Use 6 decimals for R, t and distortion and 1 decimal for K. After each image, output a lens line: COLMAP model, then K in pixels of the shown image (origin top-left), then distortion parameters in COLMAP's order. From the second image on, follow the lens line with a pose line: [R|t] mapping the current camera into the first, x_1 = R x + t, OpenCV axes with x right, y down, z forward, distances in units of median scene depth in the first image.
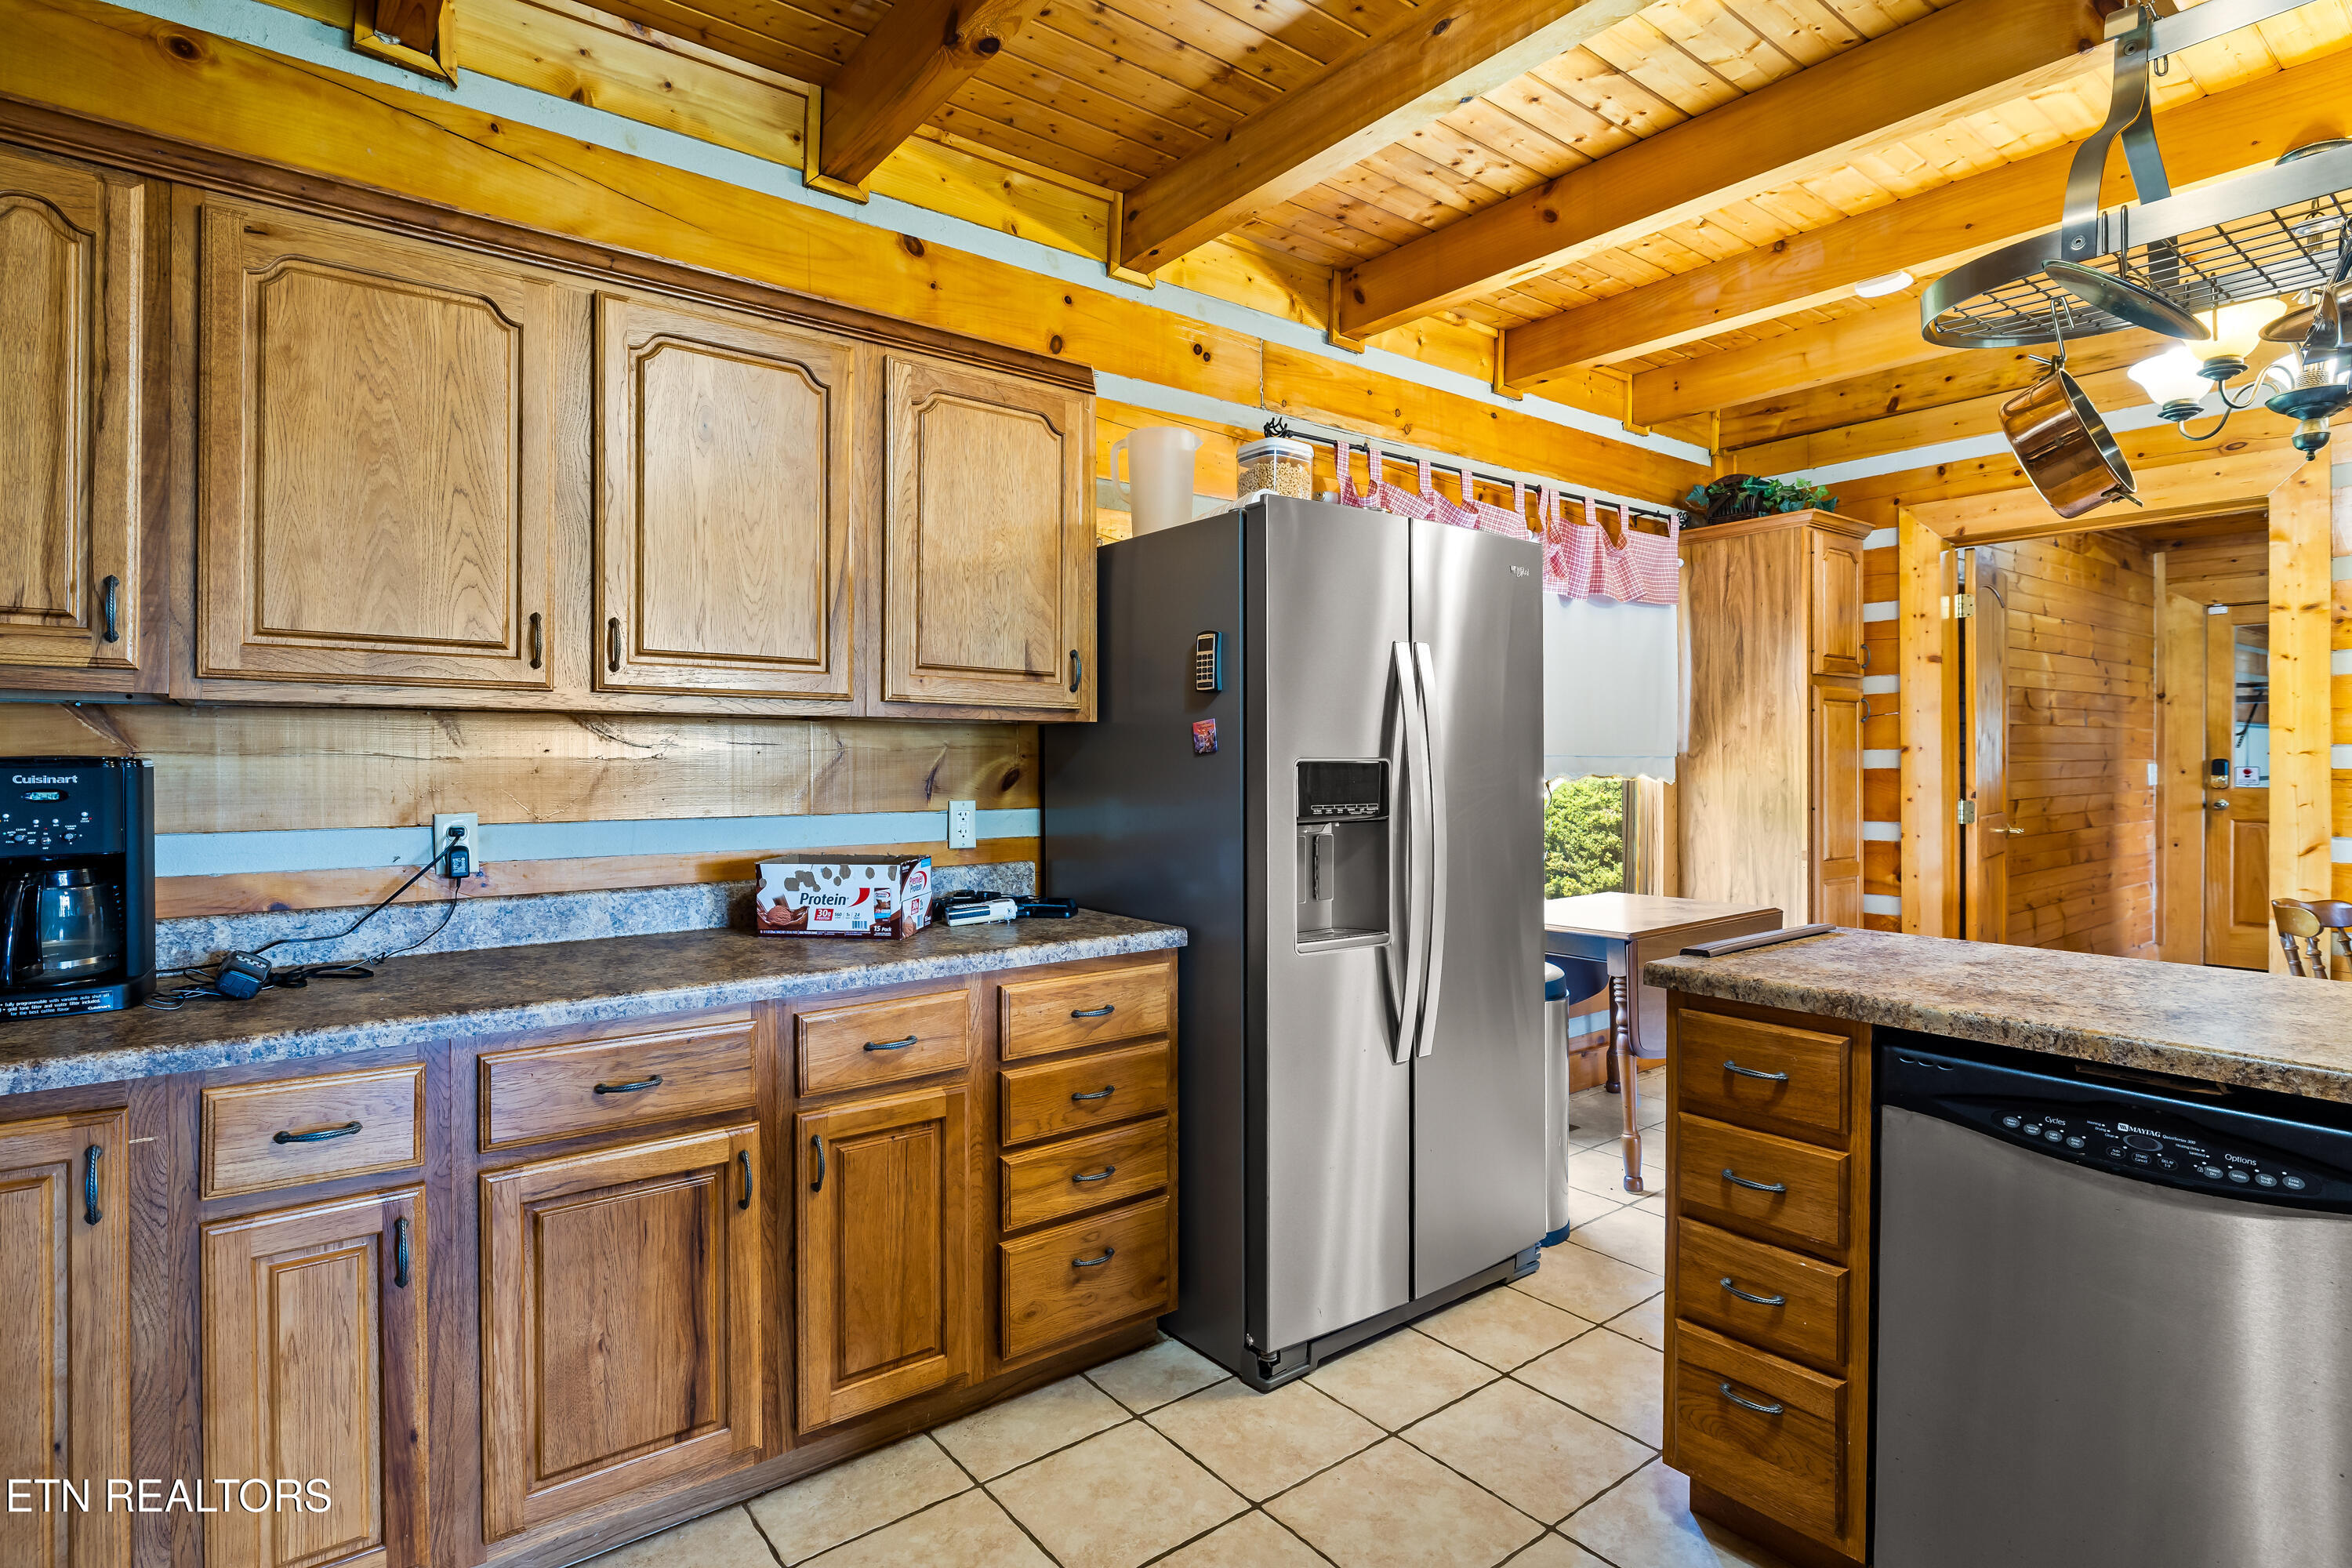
lens RADIAL K [[1179.6, 0, 1168.9], [0, 1179.6, 759.5], [0, 0, 1]] dist [-0.002997, -0.000518]
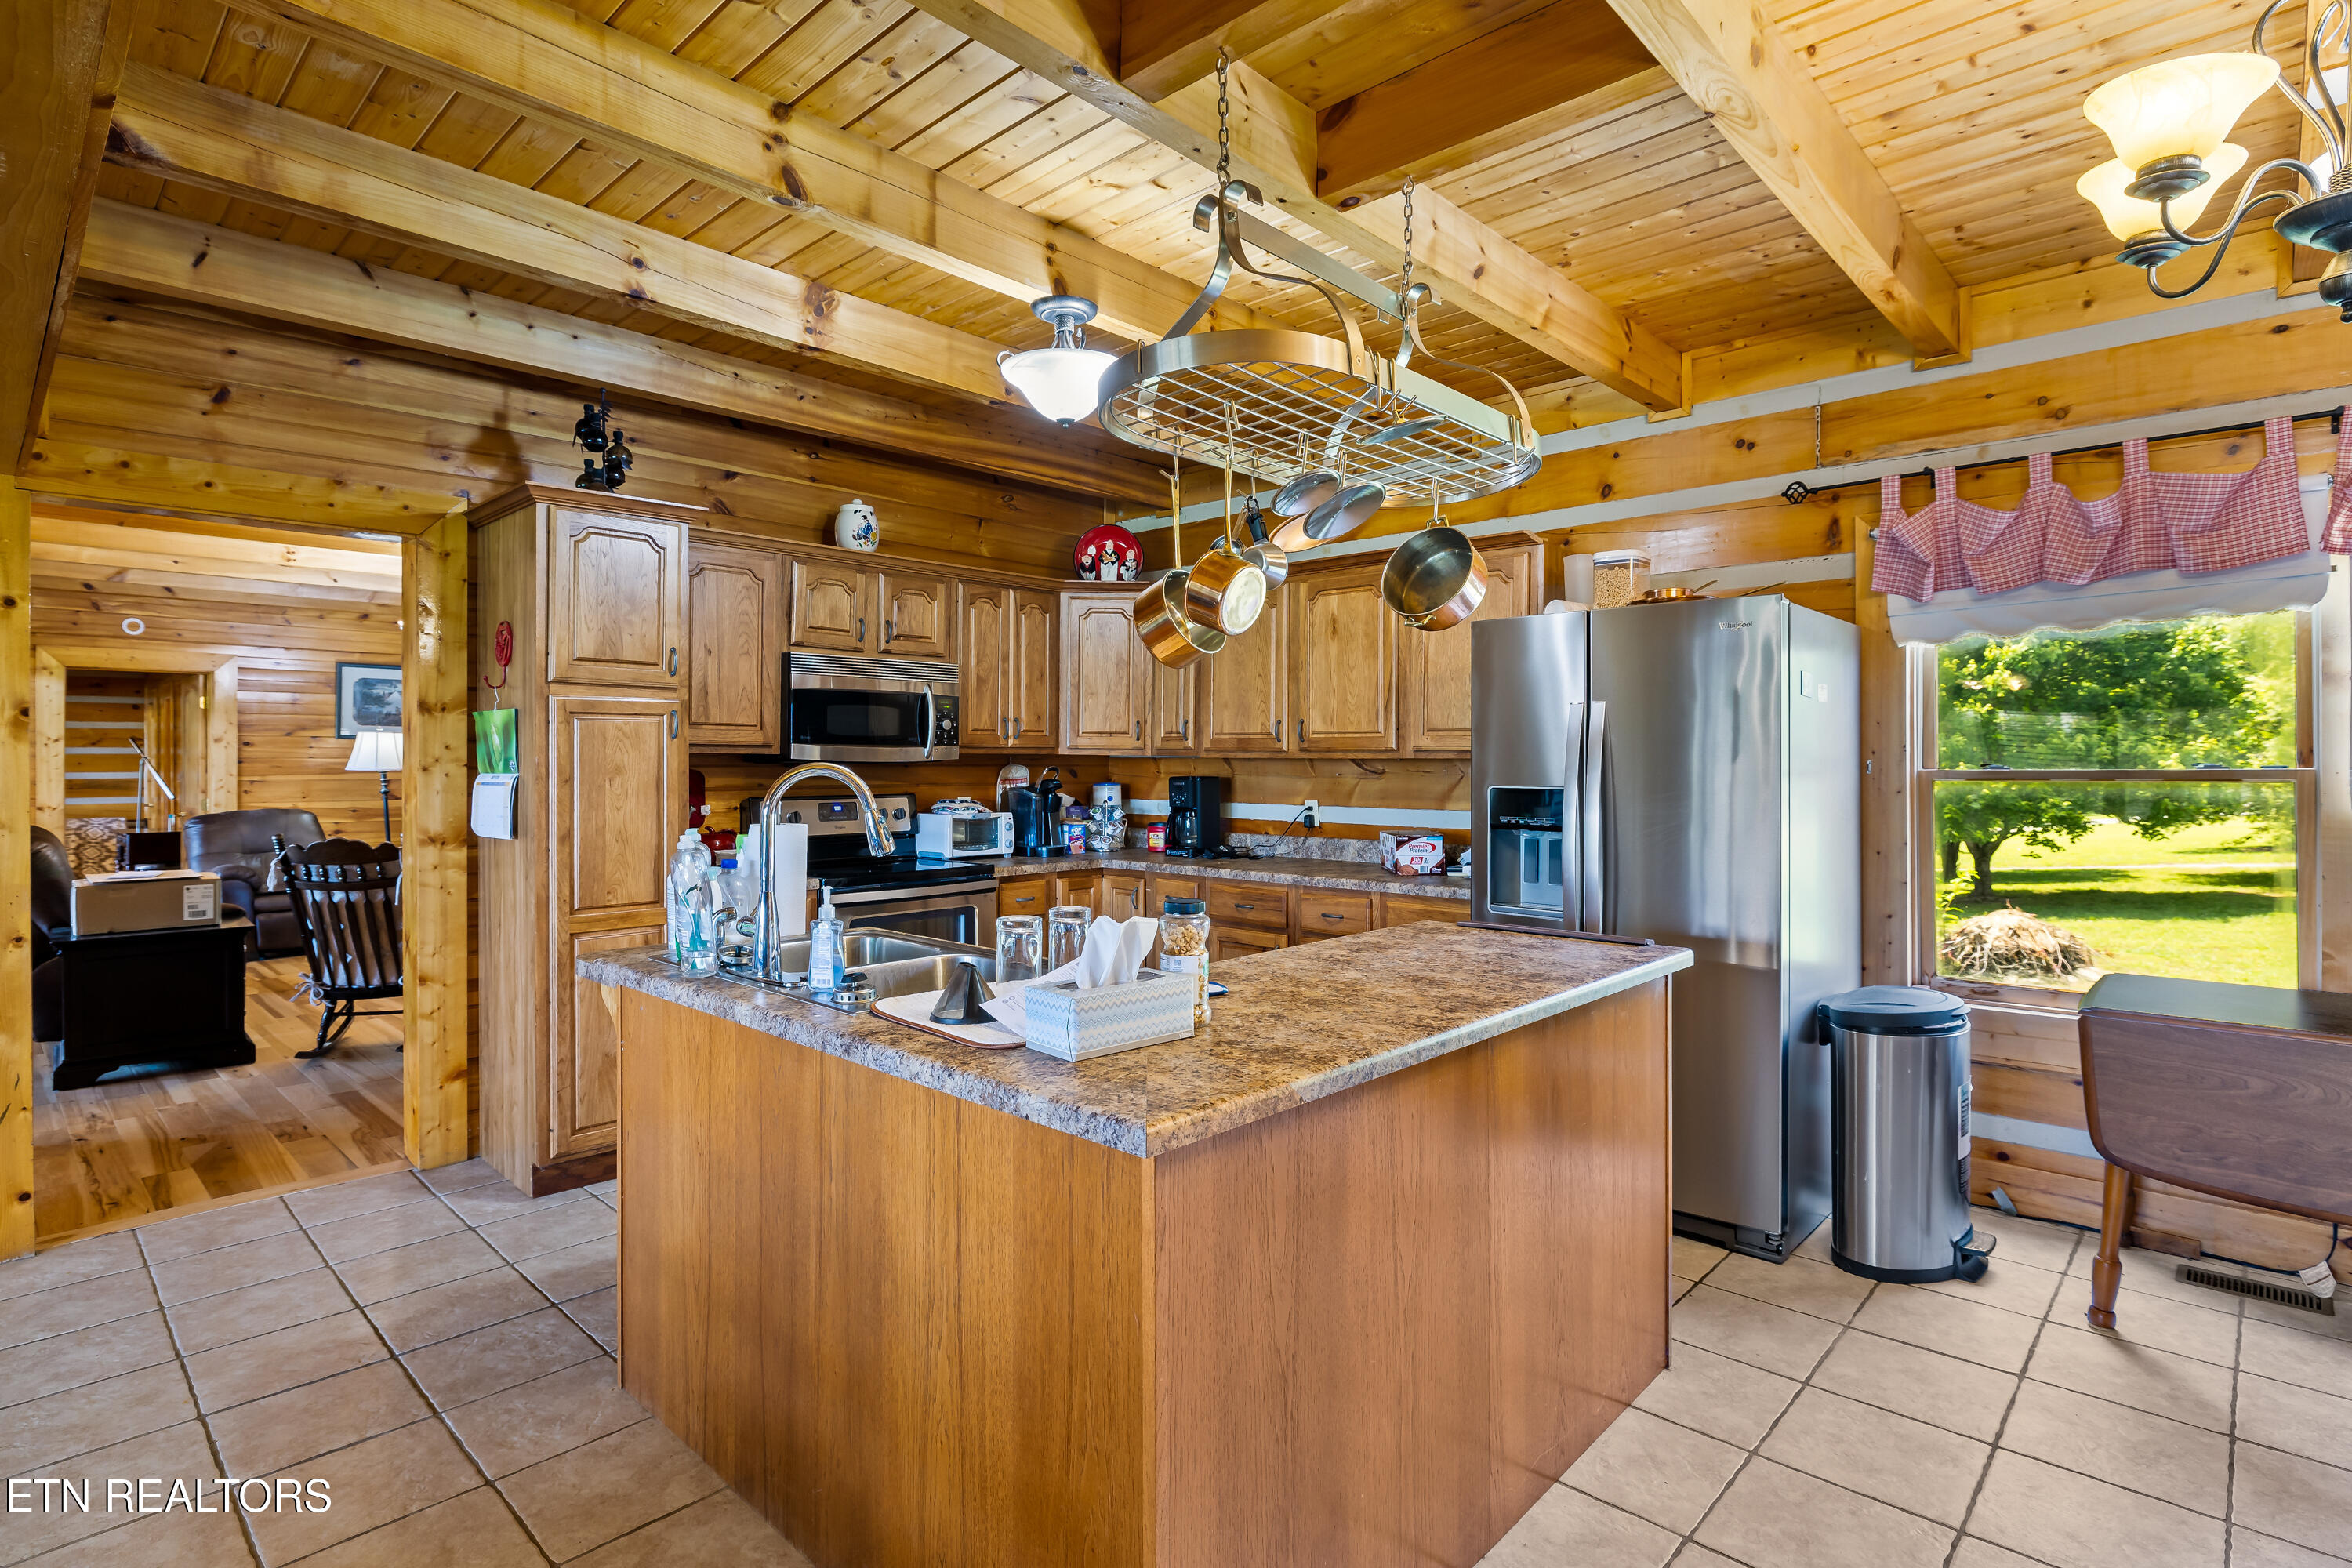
lens RADIAL K [[1179.6, 0, 1168.9], [0, 1179.6, 759.5], [0, 0, 1]] dist [-0.002997, -0.000518]
pose [[0.142705, -0.001266, -0.989765, 1.544149], [-0.001657, 0.999997, -0.001518, -0.030753], [0.989764, 0.001856, 0.142702, 0.343201]]
